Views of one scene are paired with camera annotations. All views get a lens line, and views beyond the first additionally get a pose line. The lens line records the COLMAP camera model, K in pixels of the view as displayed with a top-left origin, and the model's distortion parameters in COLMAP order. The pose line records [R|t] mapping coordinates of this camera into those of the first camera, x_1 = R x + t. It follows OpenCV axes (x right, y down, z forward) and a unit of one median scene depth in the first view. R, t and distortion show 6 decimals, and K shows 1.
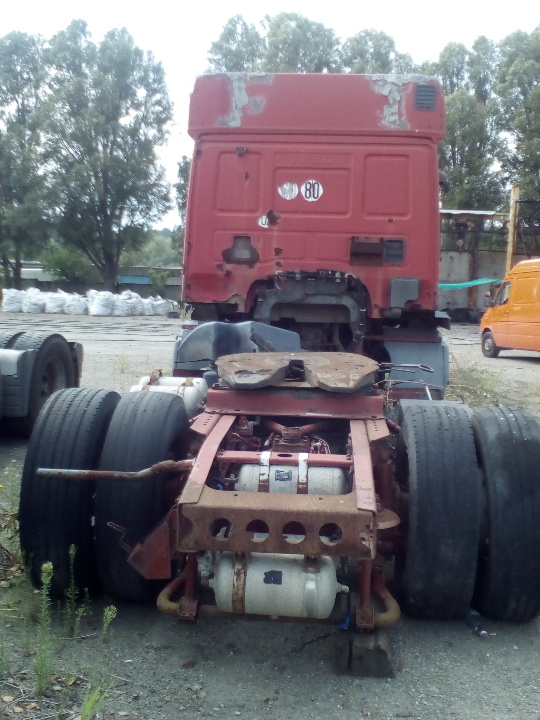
lens RADIAL K [[845.5, 0, 270.0], [0, 845.5, 360.0], [0, 0, 1]] dist [0.004903, -0.020357]
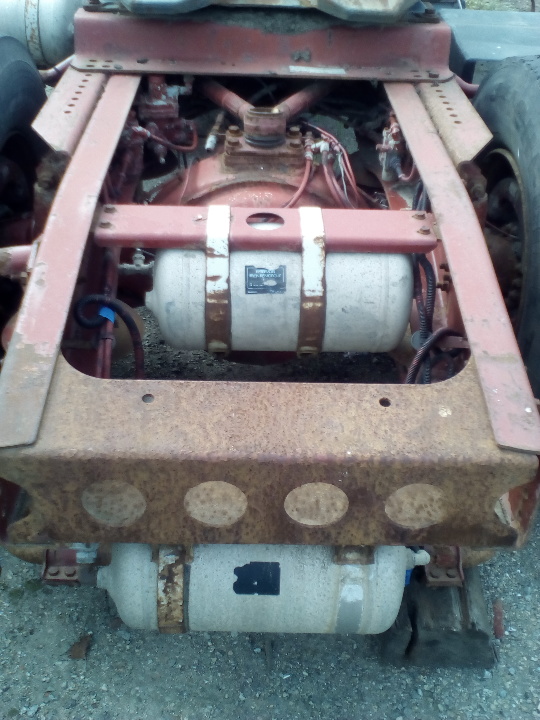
lens RADIAL K [[845.5, 0, 270.0], [0, 845.5, 360.0], [0, 0, 1]] dist [0.004903, -0.020357]
pose [[0.996120, -0.047414, 0.074141, -0.013387], [0.006944, 0.882180, 0.470862, -0.018432], [-0.087732, -0.468520, 0.879086, 0.625393]]
